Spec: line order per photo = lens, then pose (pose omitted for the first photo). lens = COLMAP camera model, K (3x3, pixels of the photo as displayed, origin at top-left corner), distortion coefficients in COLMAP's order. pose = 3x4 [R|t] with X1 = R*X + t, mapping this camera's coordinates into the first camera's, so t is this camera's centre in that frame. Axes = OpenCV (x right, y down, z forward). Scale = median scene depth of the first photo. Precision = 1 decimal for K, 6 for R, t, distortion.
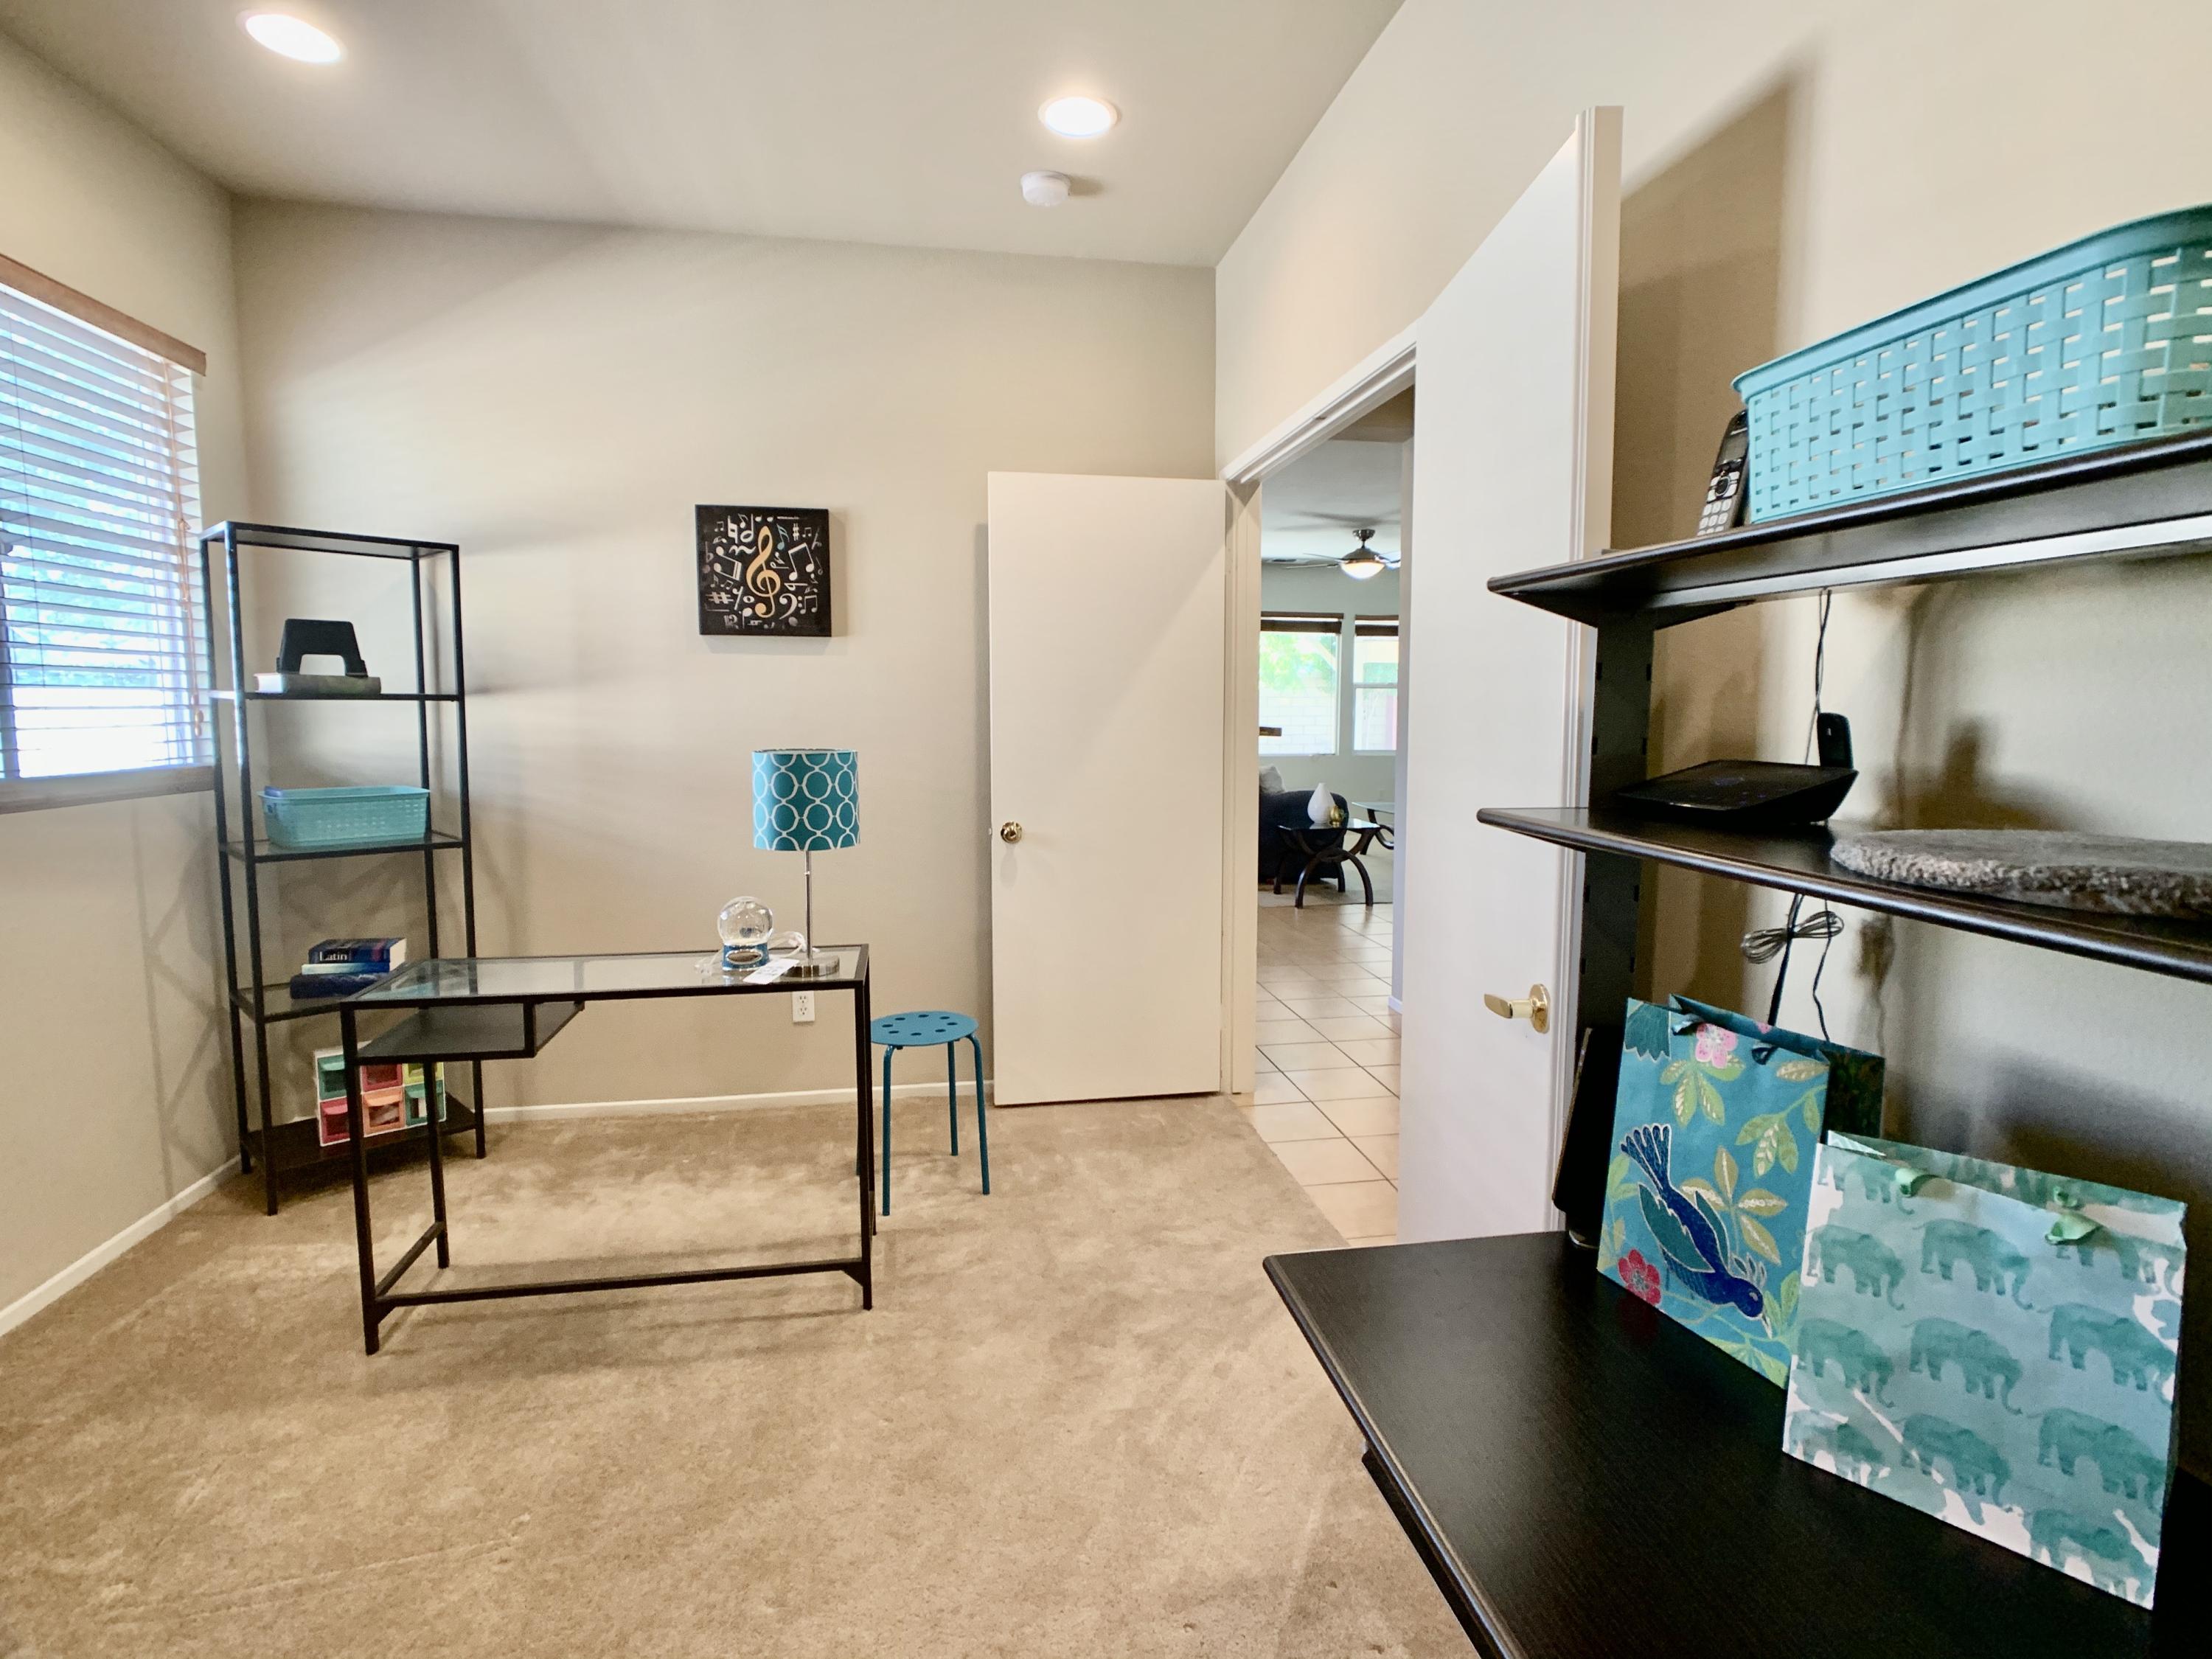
lens RADIAL K [[1115.4, 0, 1104.4], [0, 1115.4, 801.1], [0, 0, 1]] dist [-0.031668, 0.017091]
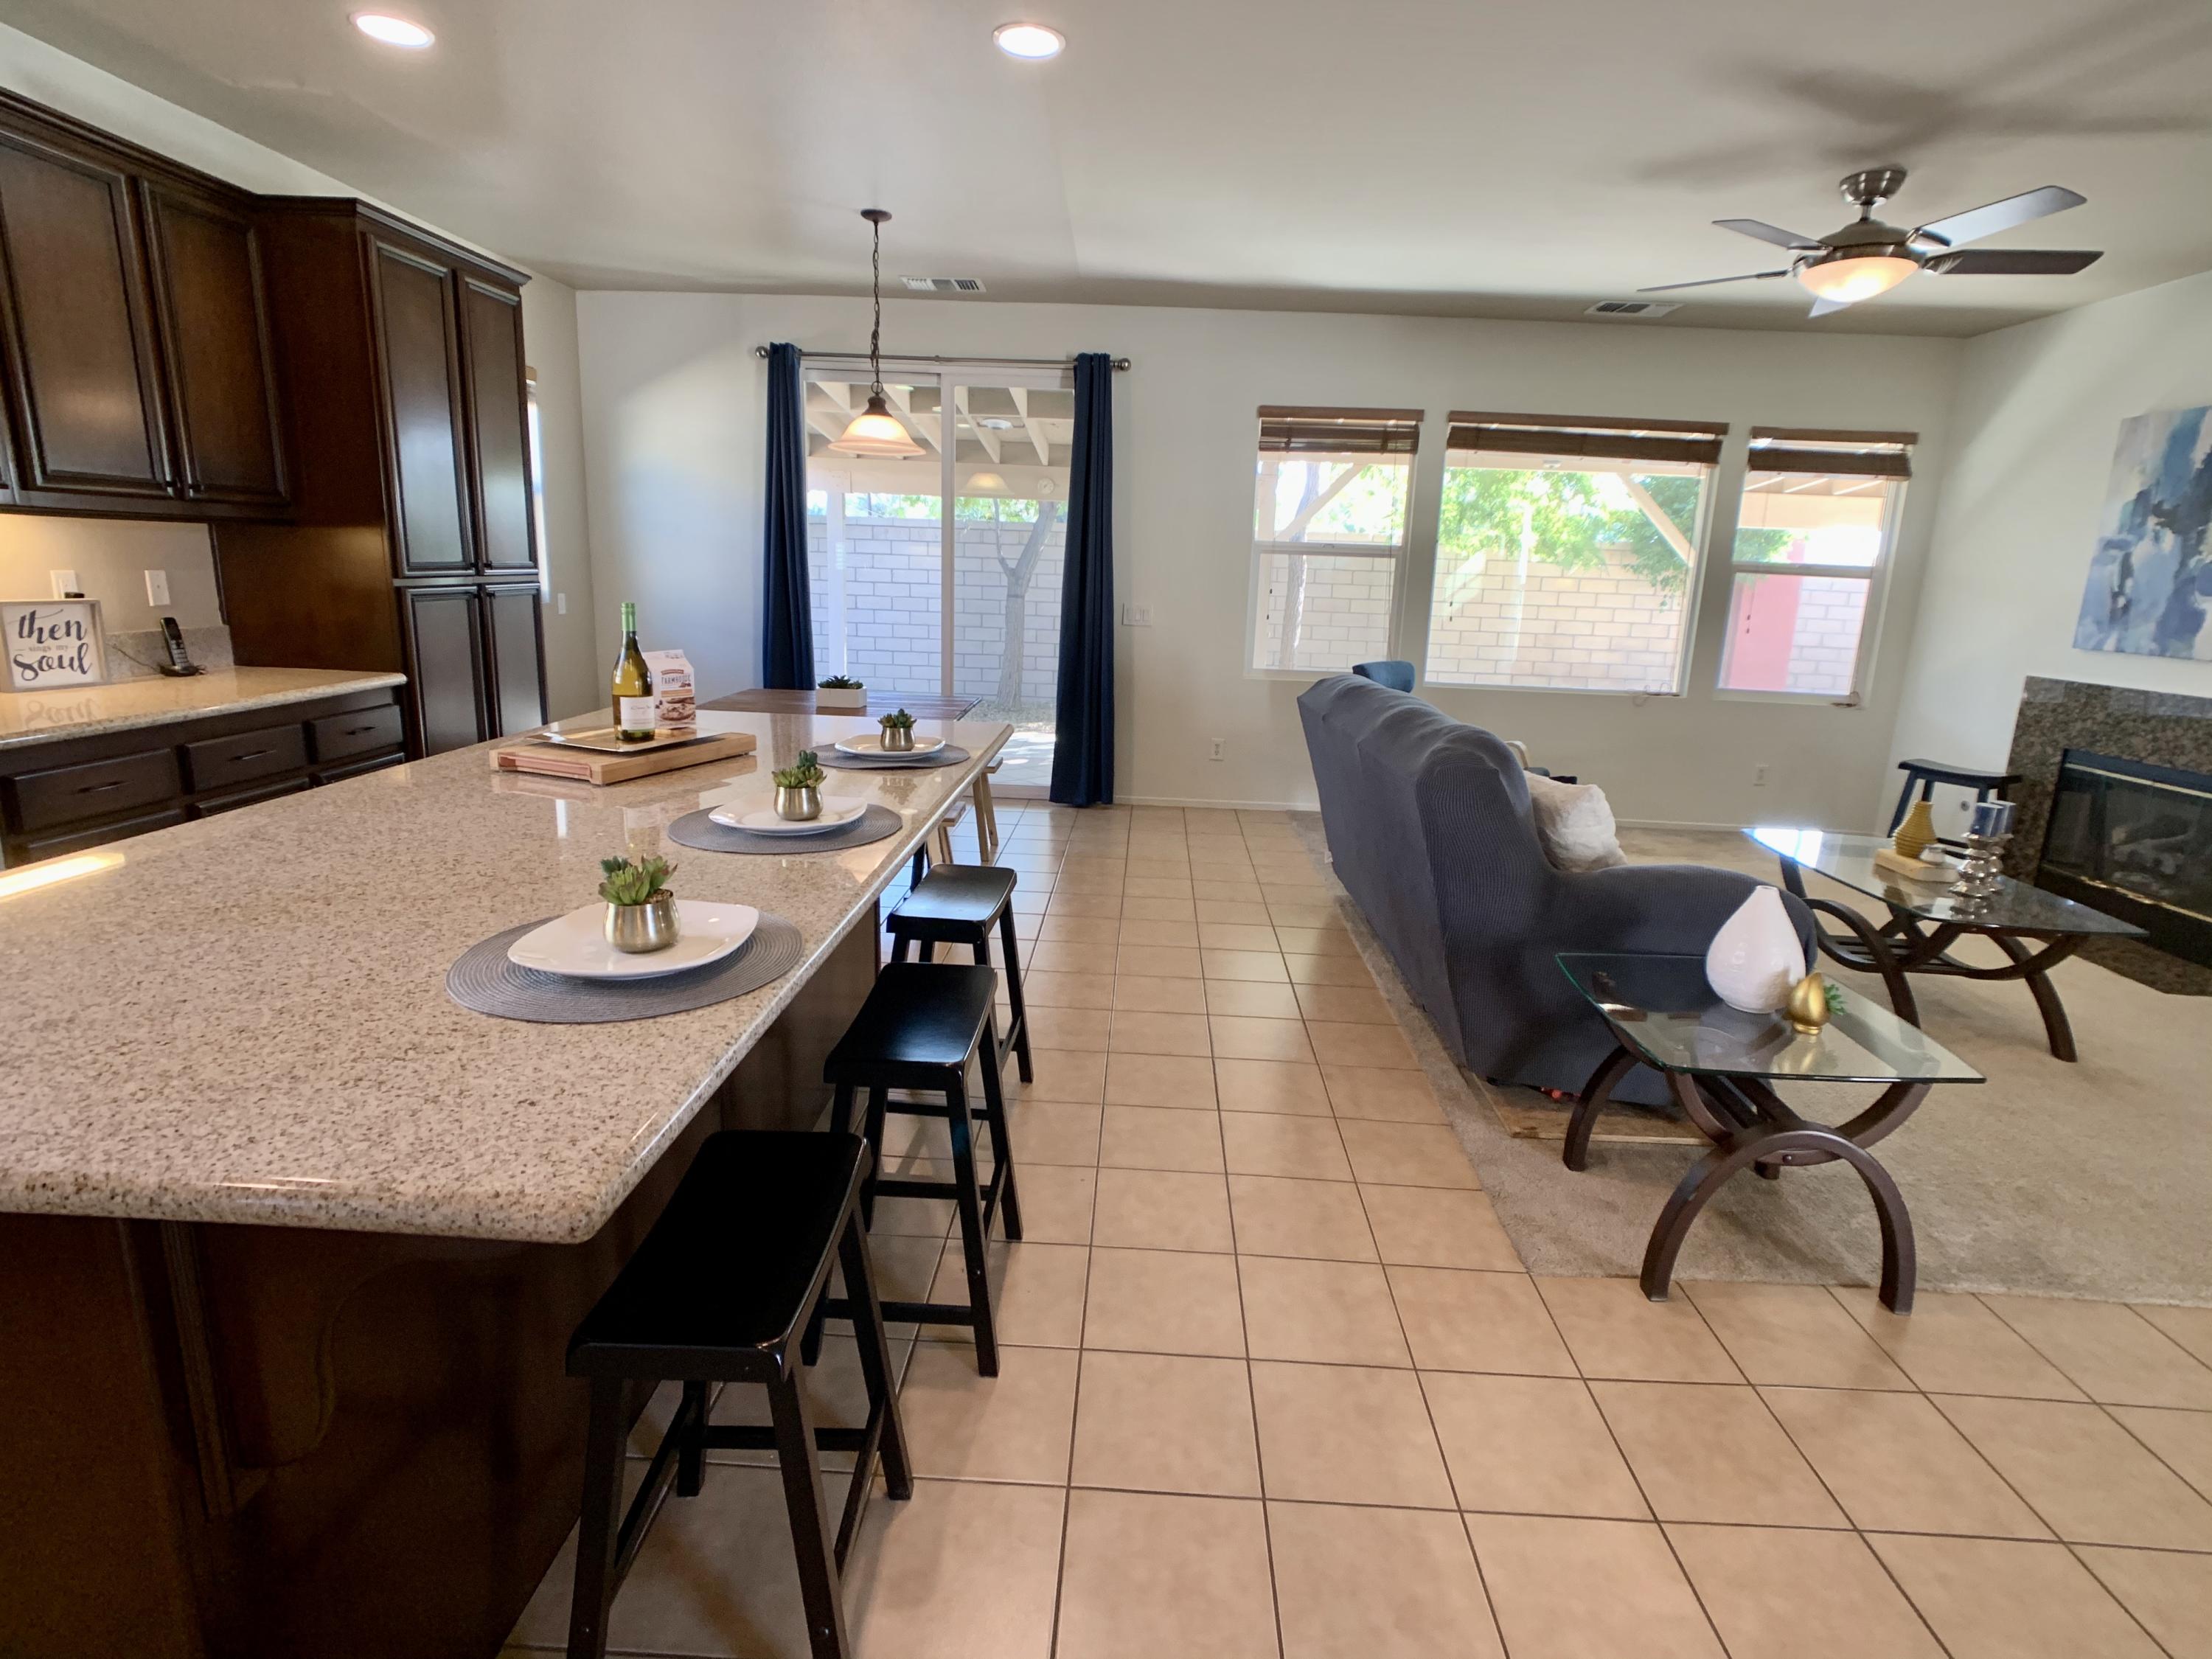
lens RADIAL K [[1085.8, 0, 1110.8], [0, 1085.8, 796.5], [0, 0, 1]] dist [-0.002309, 0.000607]
pose [[0.976995, 0.078110, -0.198444, 0.177863], [-0.053524, 0.990538, 0.126371, -0.167109], [0.206437, -0.112843, 0.971931, 1.593008]]
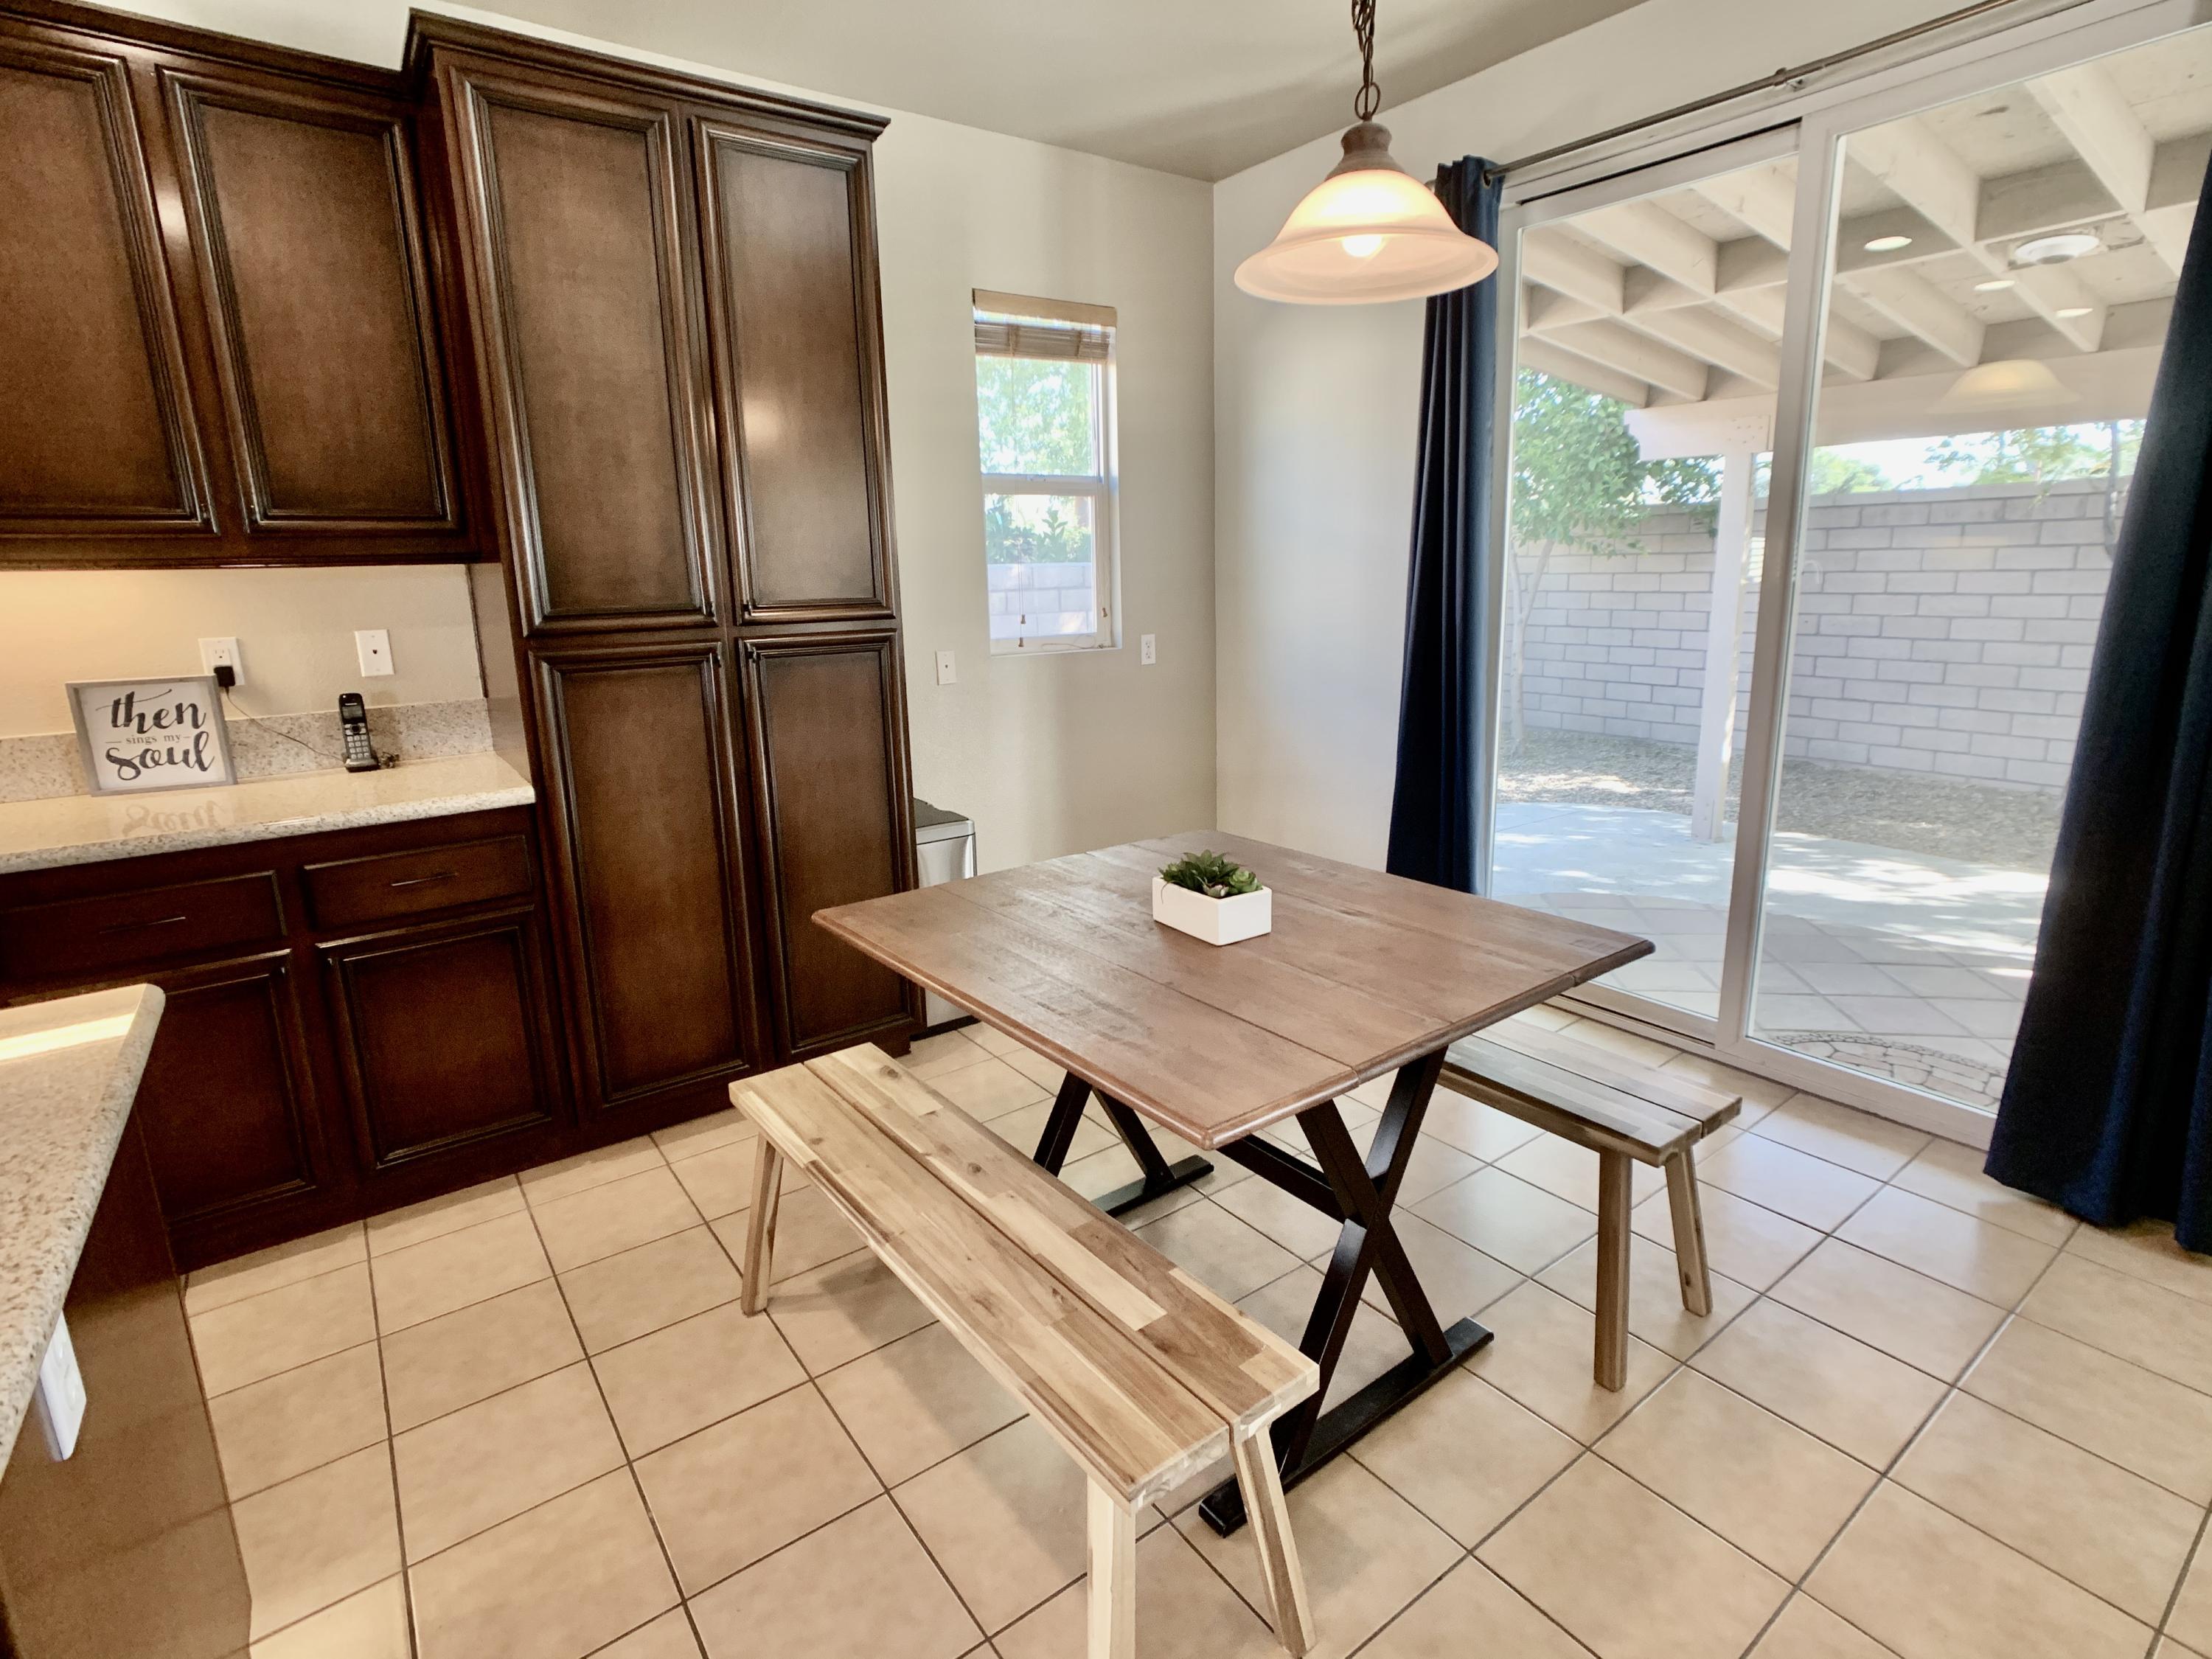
lens RADIAL K [[1085.8, 0, 1110.8], [0, 1085.8, 796.5], [0, 0, 1]] dist [-0.002309, 0.000607]
pose [[0.446593, 0.191085, -0.874095, 0.006601], [-0.066907, 0.981326, 0.180342, -0.272486], [0.892232, -0.022057, 0.451038, 2.663506]]
